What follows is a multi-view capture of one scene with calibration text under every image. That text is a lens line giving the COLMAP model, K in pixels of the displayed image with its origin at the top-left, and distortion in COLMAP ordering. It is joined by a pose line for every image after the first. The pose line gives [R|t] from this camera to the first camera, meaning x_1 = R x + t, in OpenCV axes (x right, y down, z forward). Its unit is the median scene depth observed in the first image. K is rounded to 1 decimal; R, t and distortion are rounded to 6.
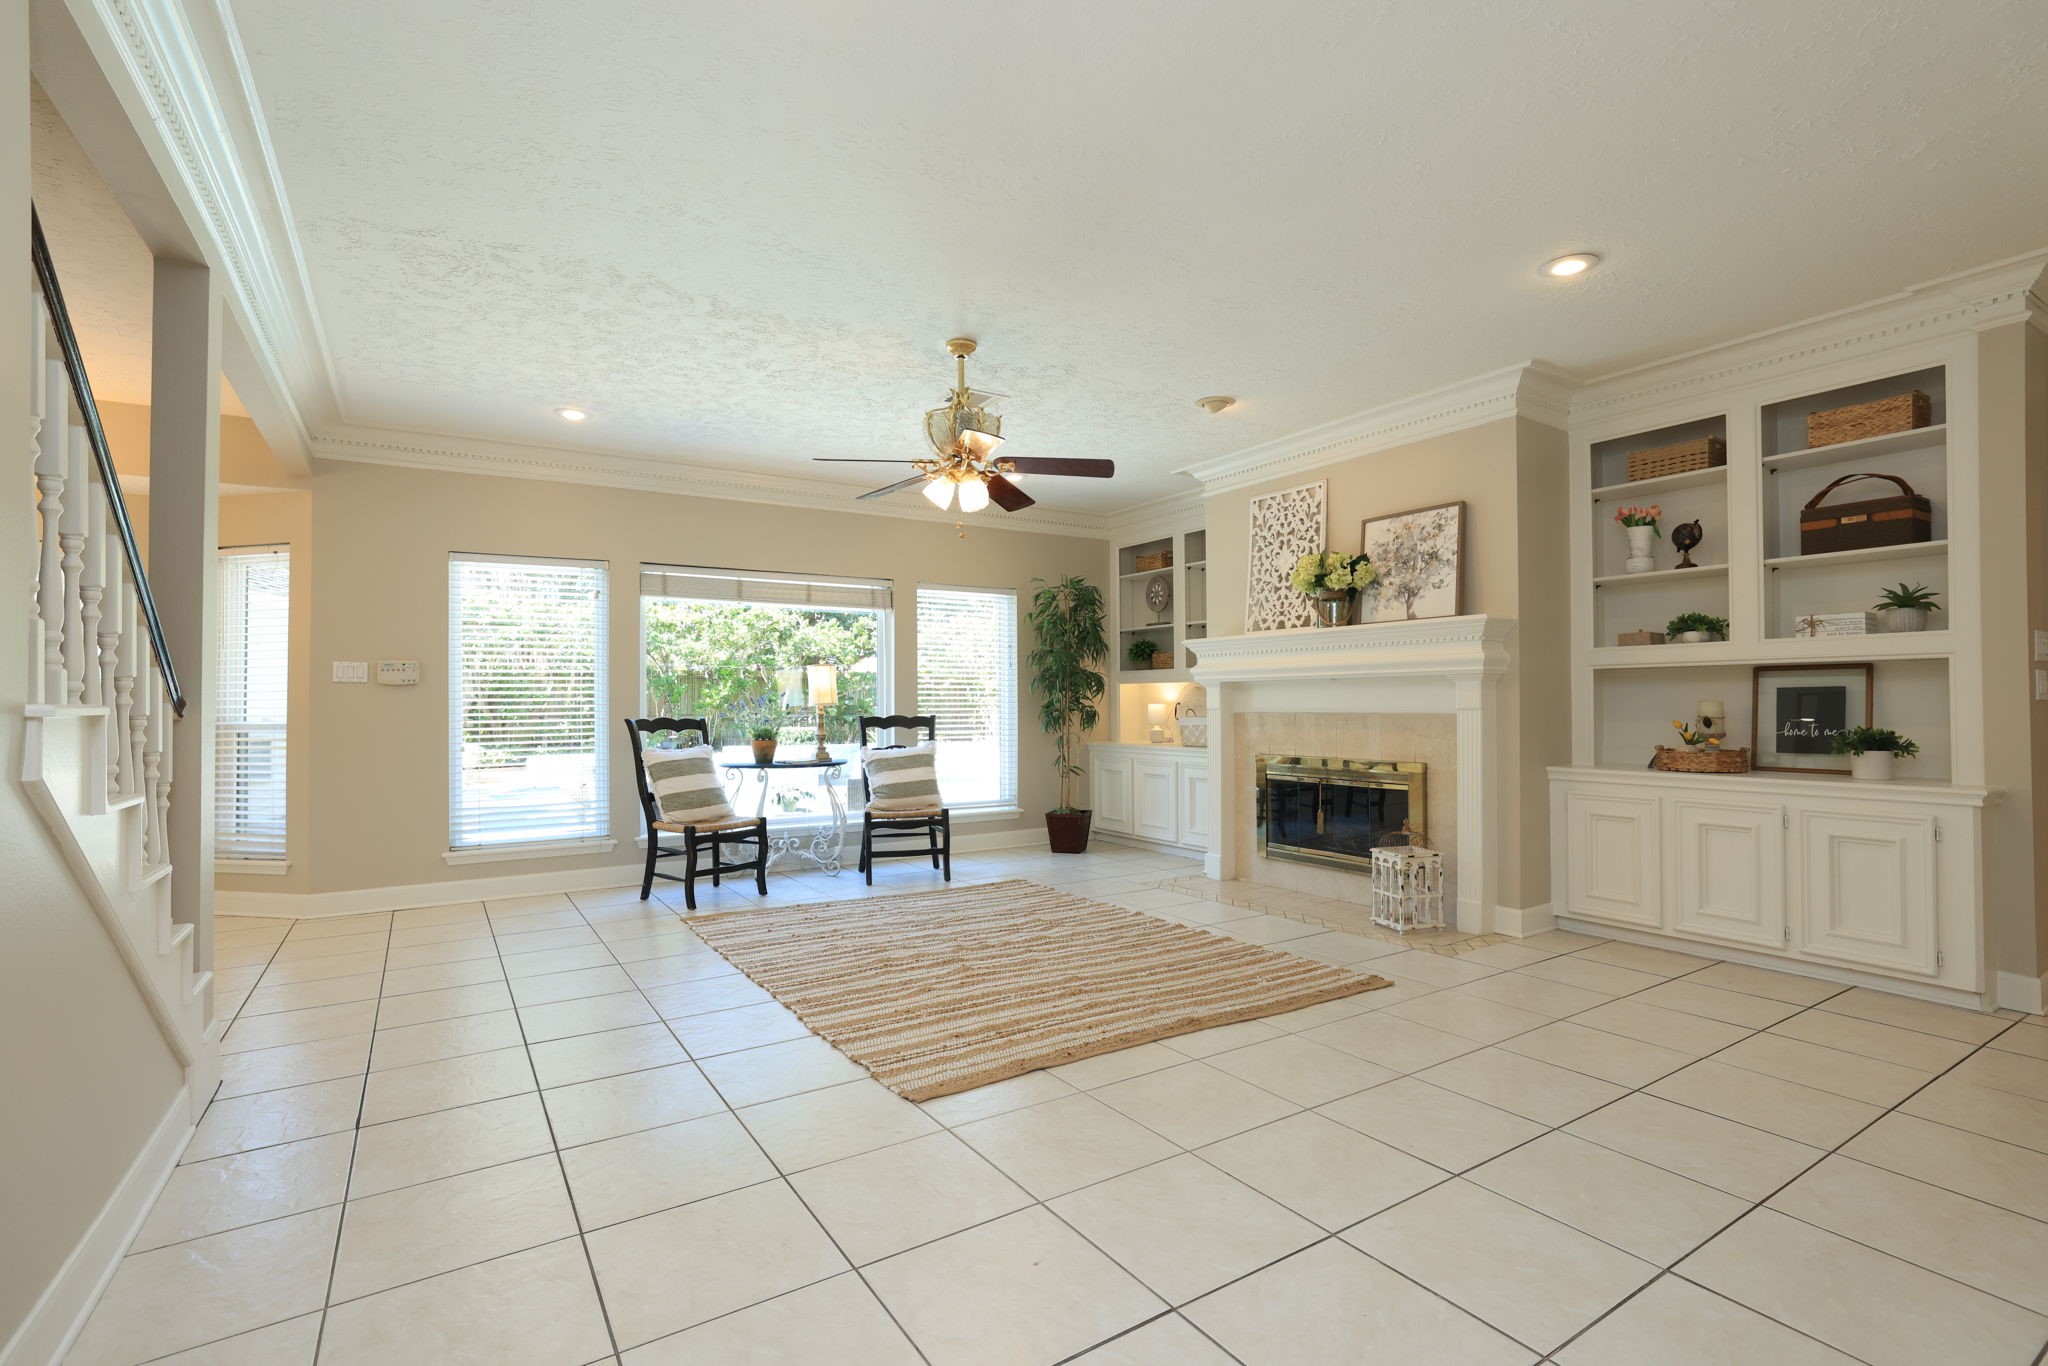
lens RADIAL K [[935.7, 0, 1019.3], [0, 935.7, 686.2], [0, 0, 1]] dist [-0.026629, 0.012676]
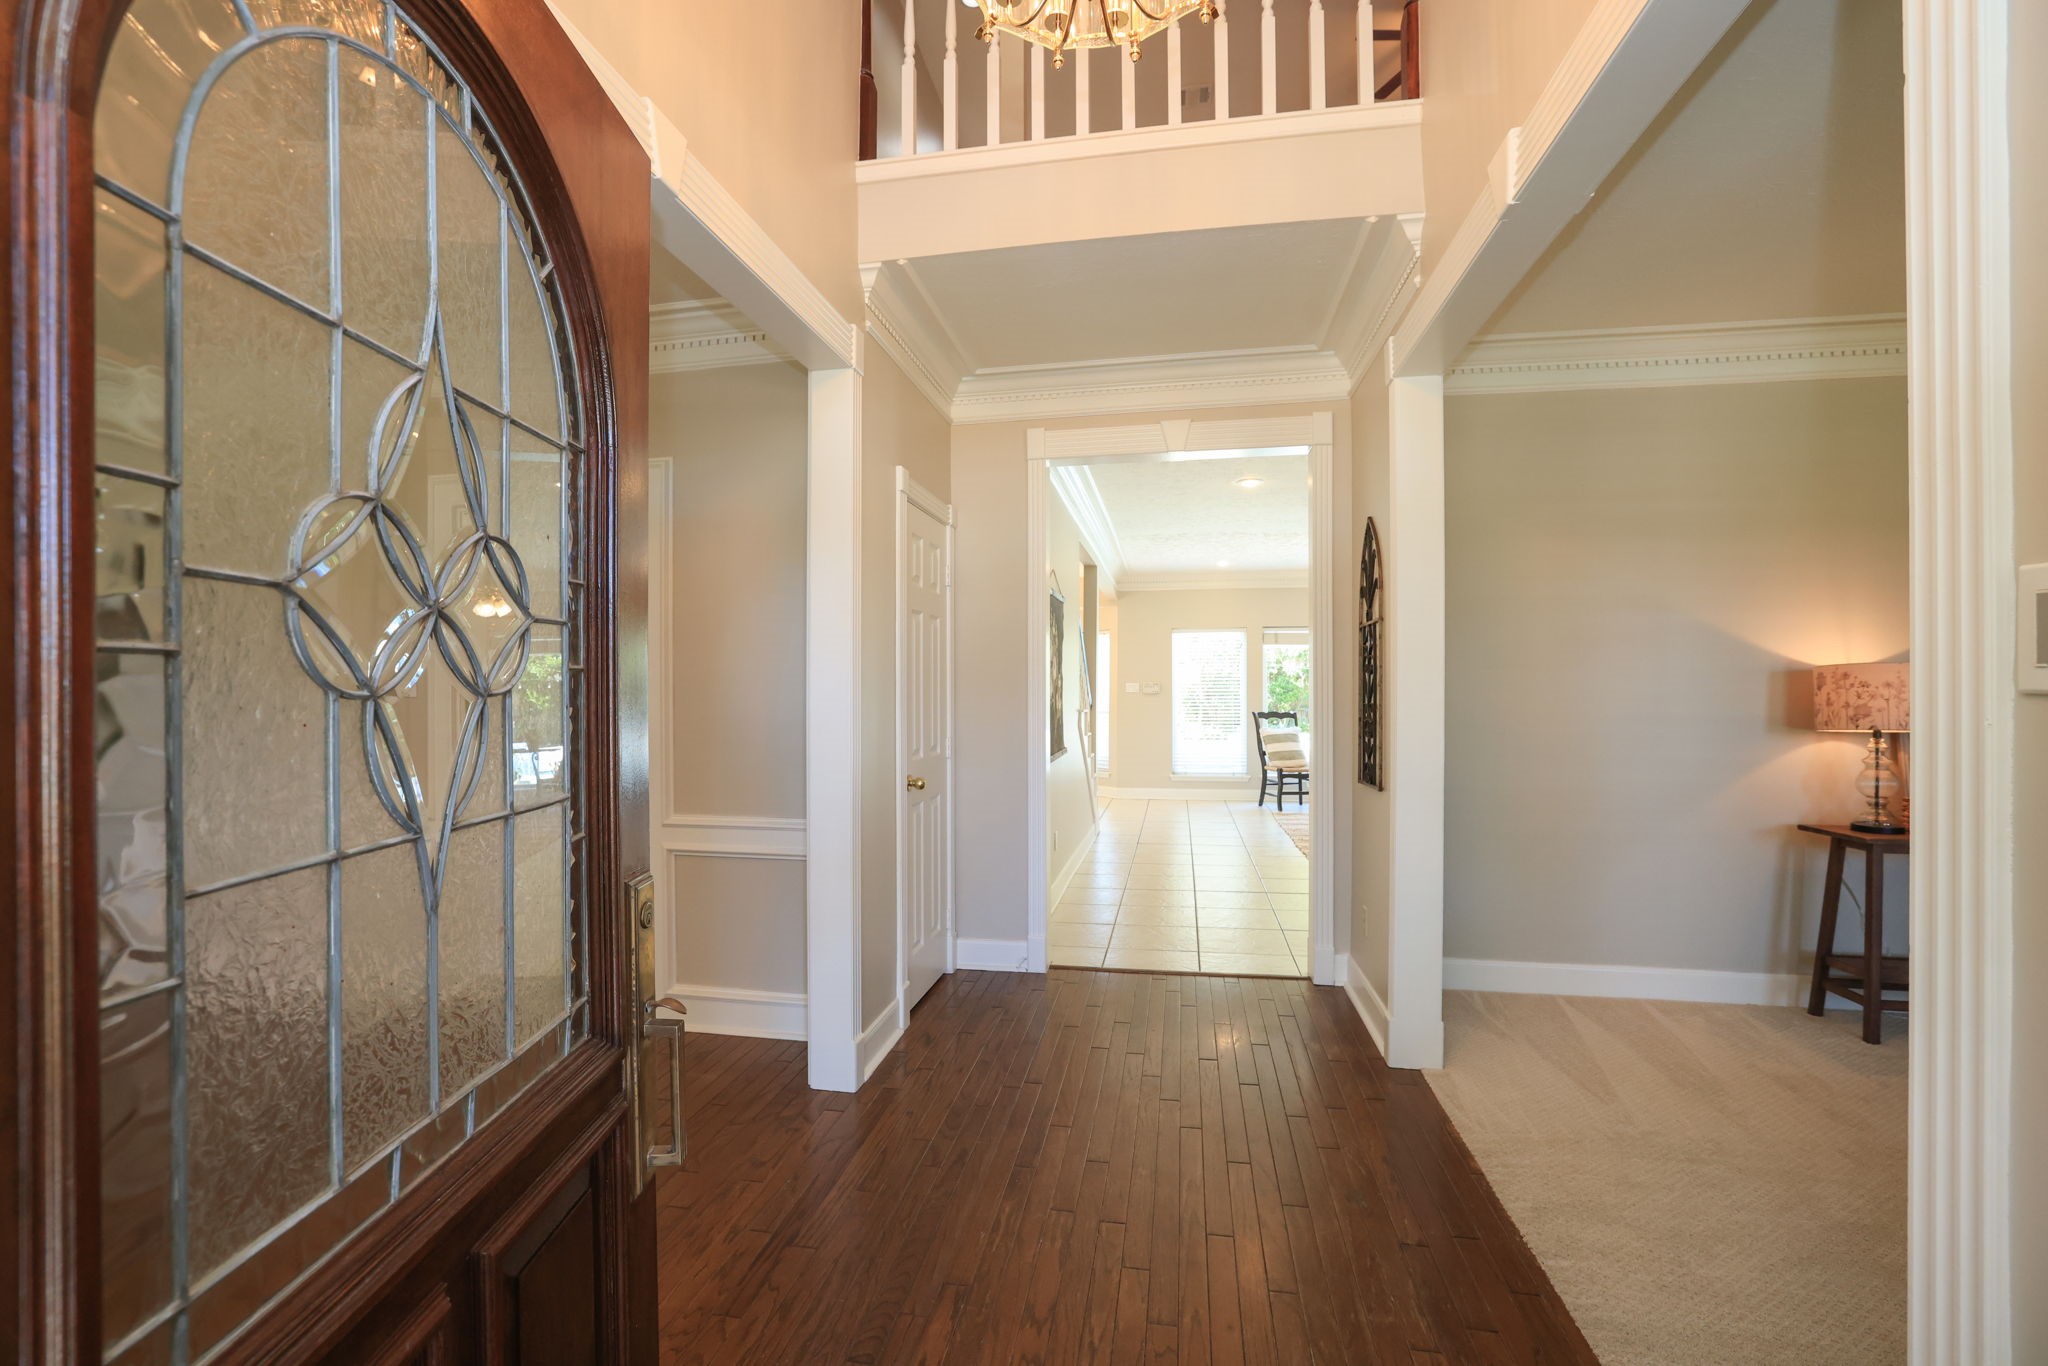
lens RADIAL K [[935.7, 0, 1019.3], [0, 935.7, 686.2], [0, 0, 1]] dist [-0.026629, 0.012676]
pose [[0.739138, 0.007251, -0.673515, 0.510129], [0.001924, 0.999915, 0.012877, -0.042578], [0.673552, -0.010813, 0.739061, -0.730462]]
